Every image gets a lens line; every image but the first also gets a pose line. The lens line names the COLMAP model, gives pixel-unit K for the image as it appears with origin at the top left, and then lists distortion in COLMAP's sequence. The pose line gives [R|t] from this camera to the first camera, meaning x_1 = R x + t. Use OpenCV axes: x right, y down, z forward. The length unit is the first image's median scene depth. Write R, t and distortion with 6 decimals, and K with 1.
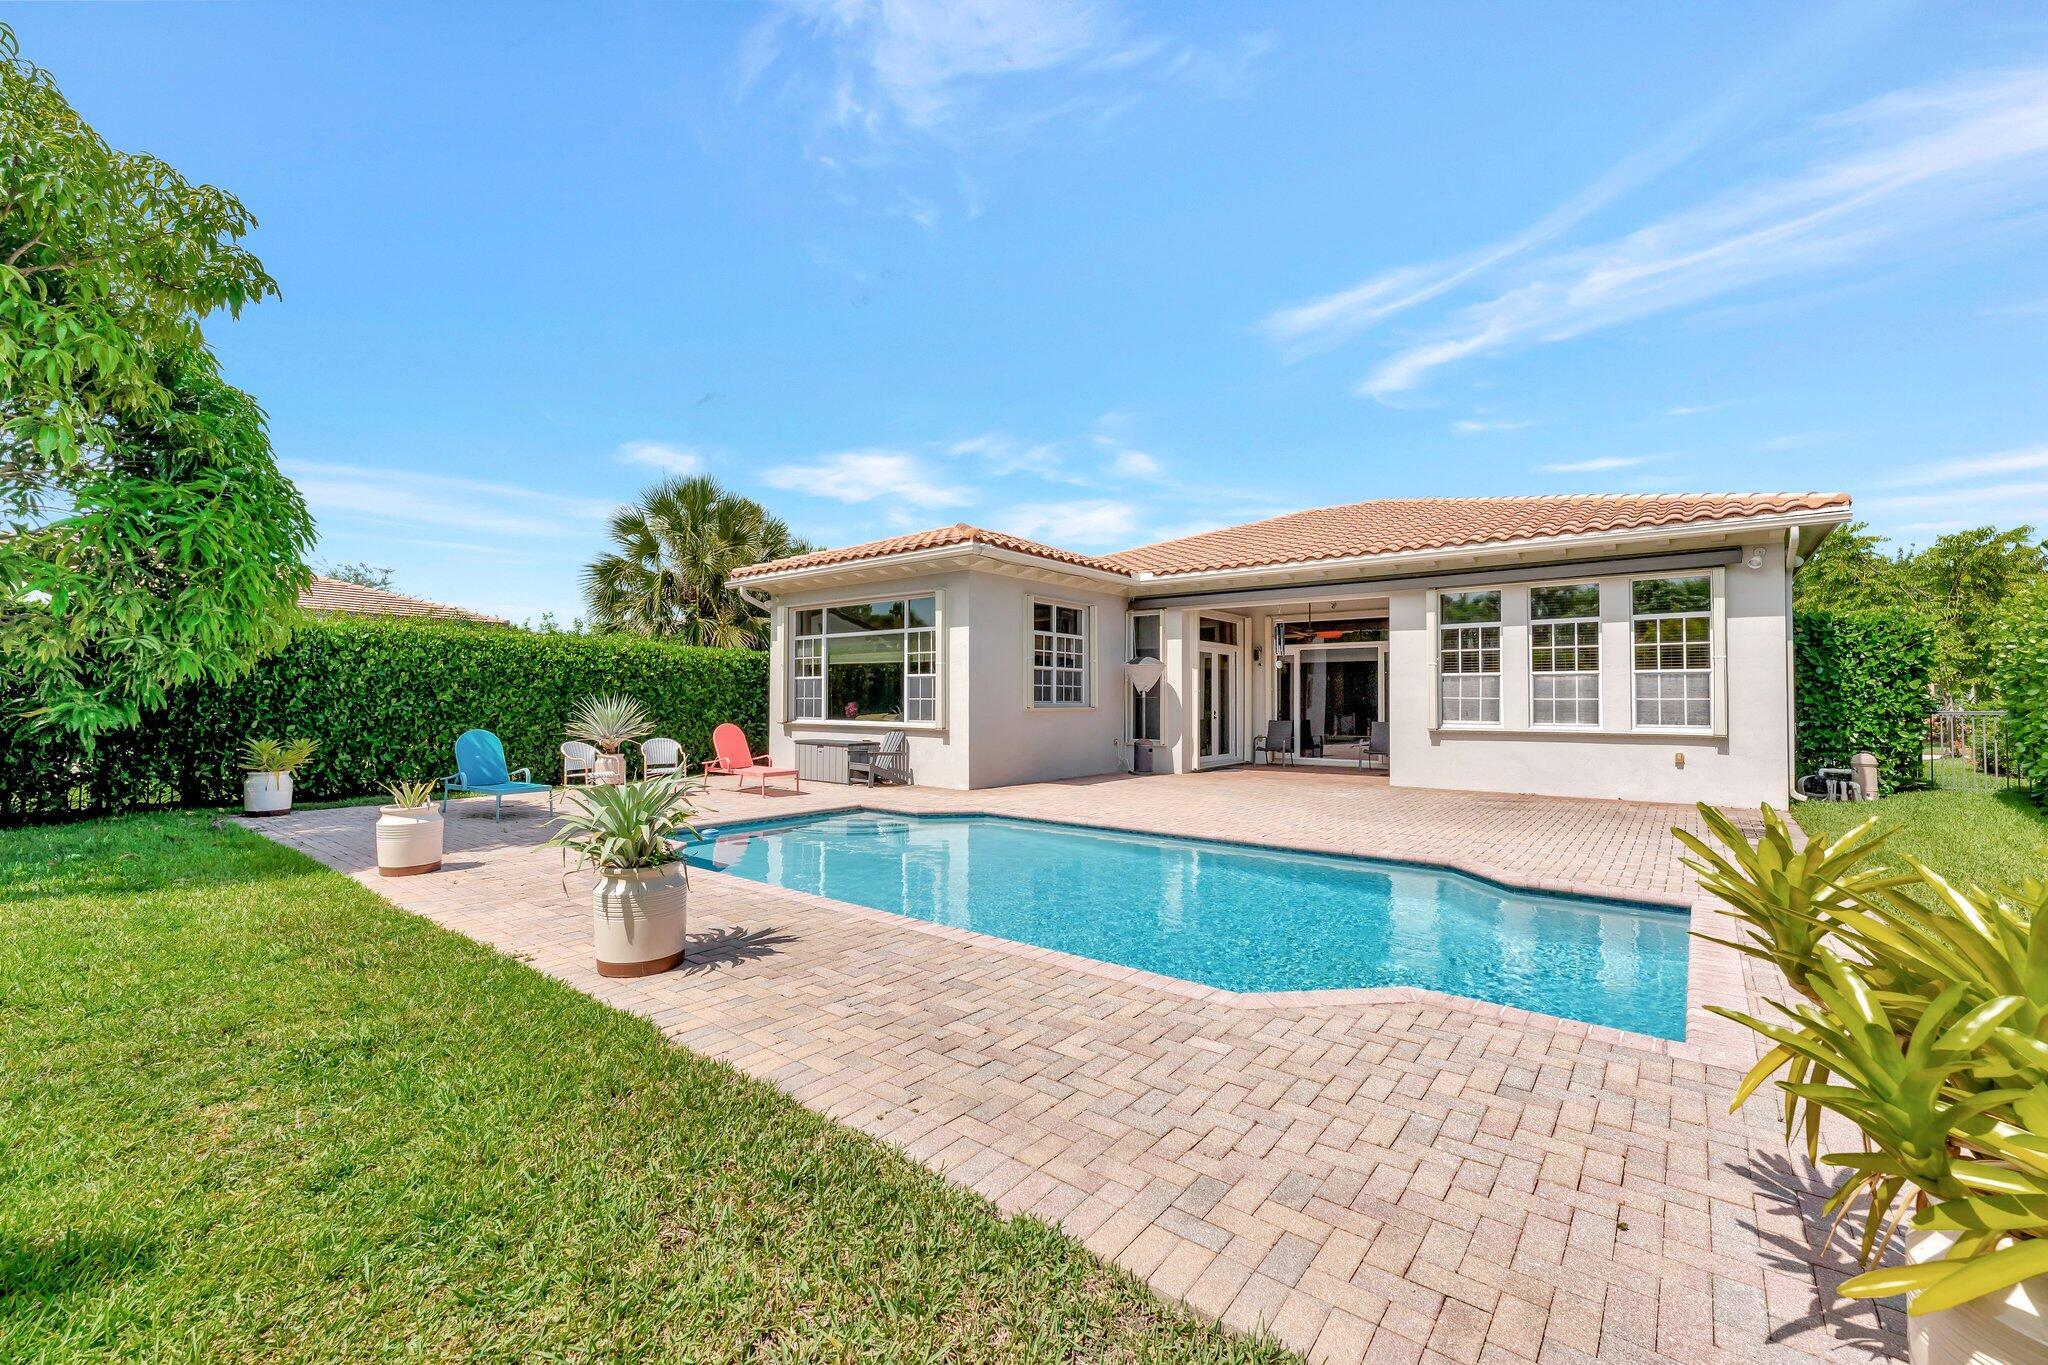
lens RADIAL K [[841.7, 0, 1010.4], [0, 841.7, 682.9], [0, 0, 1]] dist [-0.000558, -0.000033]
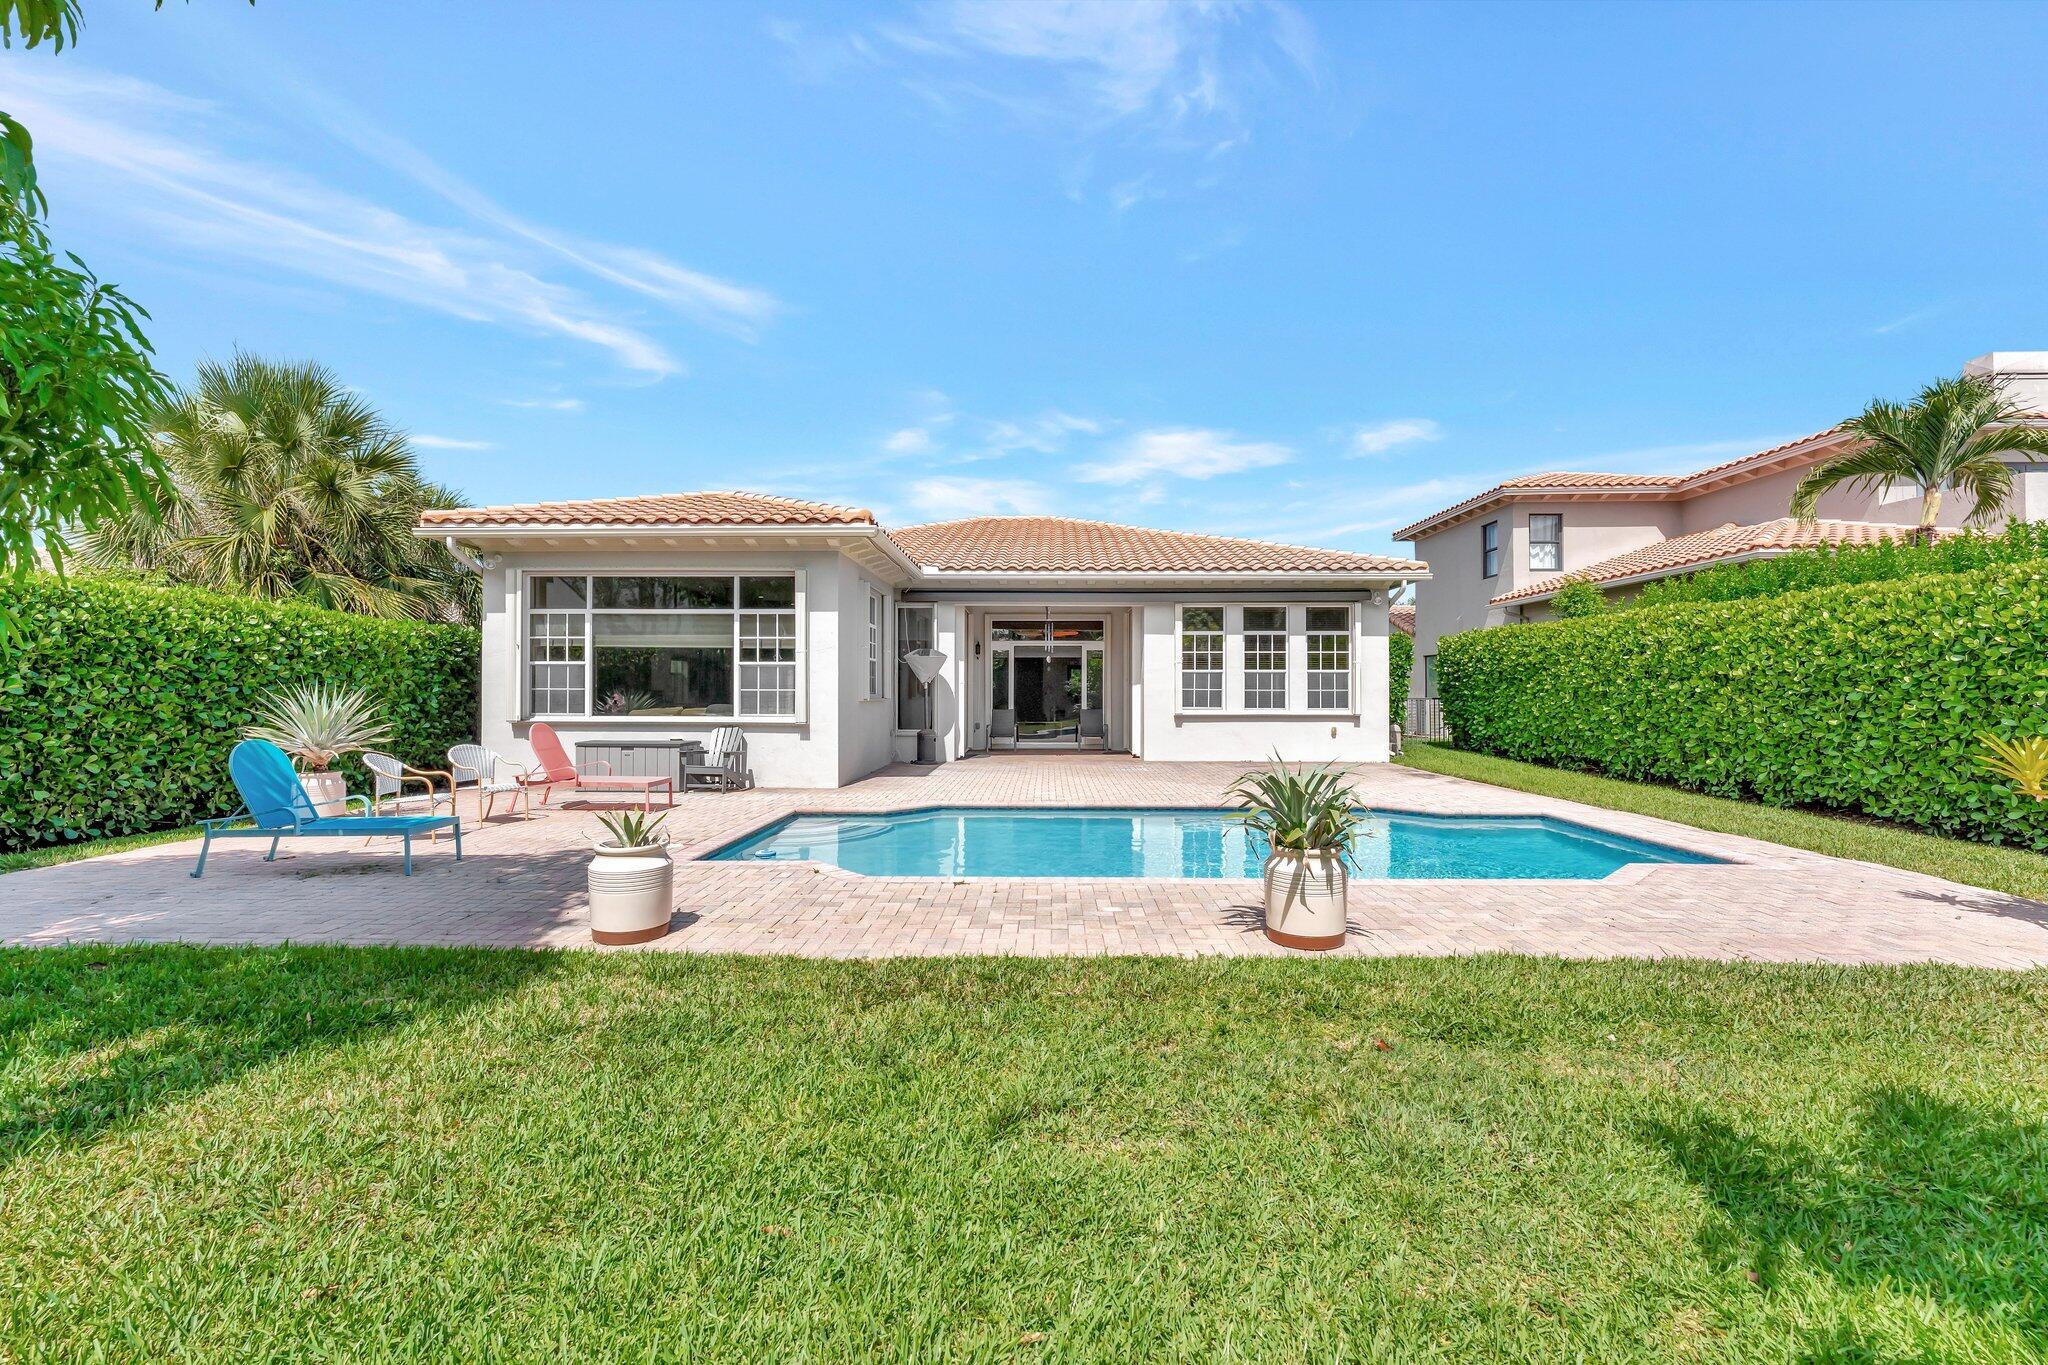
lens RADIAL K [[871.1, 0, 1024.0], [0, 871.1, 682.5], [0, 0, 1]] dist [-0.000415, 0.000298]
pose [[0.791327, 0.005505, 0.611369, -0.416926], [-0.011888, 0.999909, 0.006384, 0.001892], [-0.611278, -0.012320, 0.791320, 0.099391]]
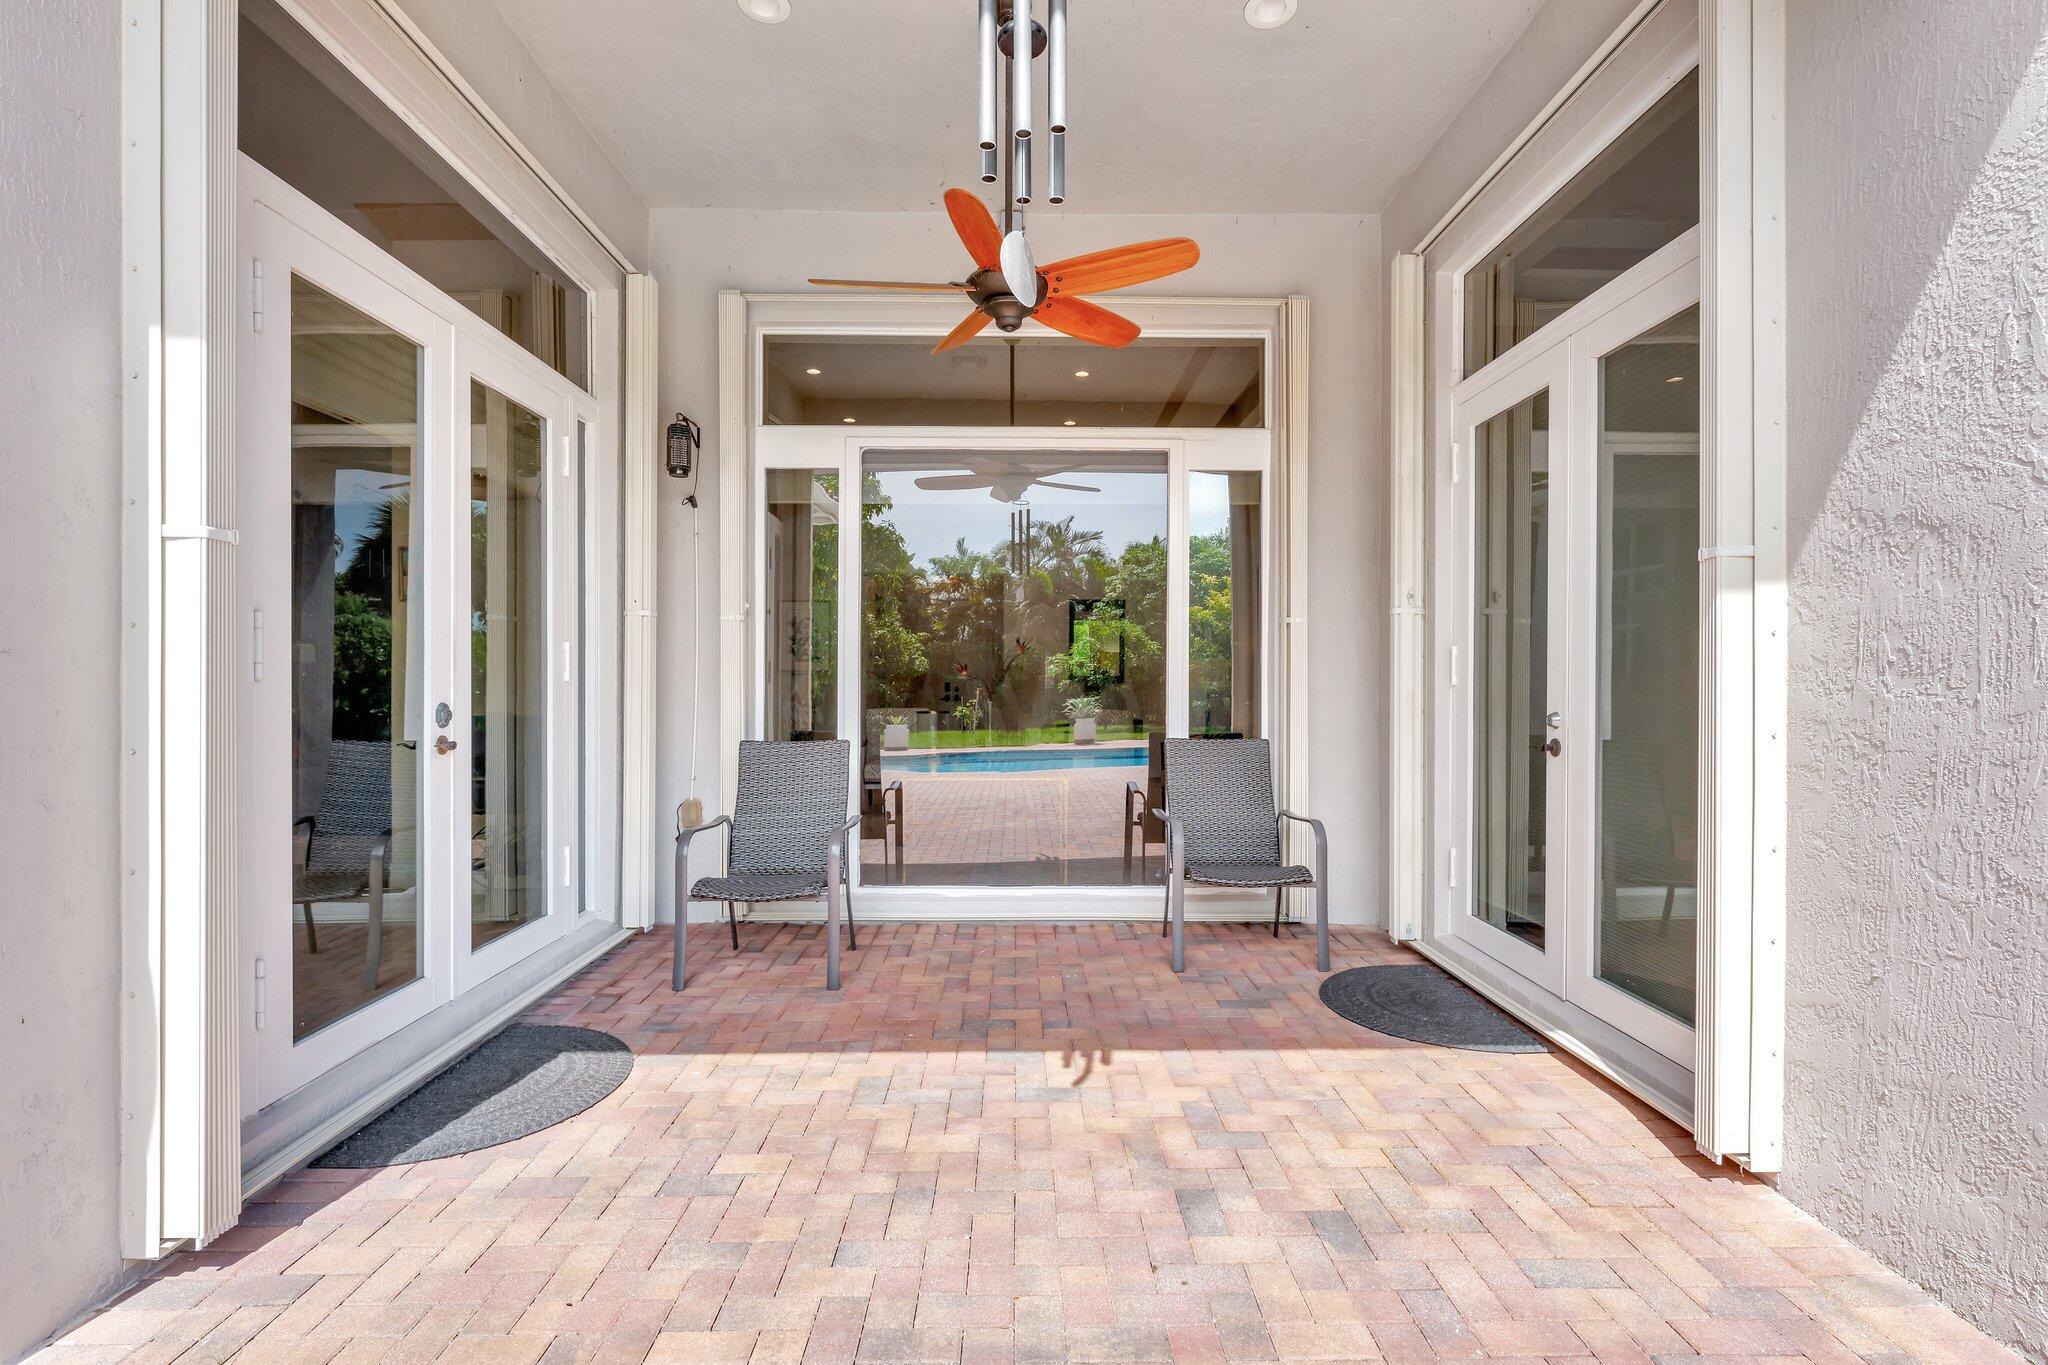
lens RADIAL K [[951.6, 0, 1024.0], [0, 951.6, 682.5], [0, 0, 1]] dist [-0.000853, -0.000135]
pose [[0.770404, -0.001034, 0.637556, 0.244304], [-0.013868, 0.999735, 0.018378, 0.028103], [-0.637406, -0.023000, 0.770185, 0.902261]]
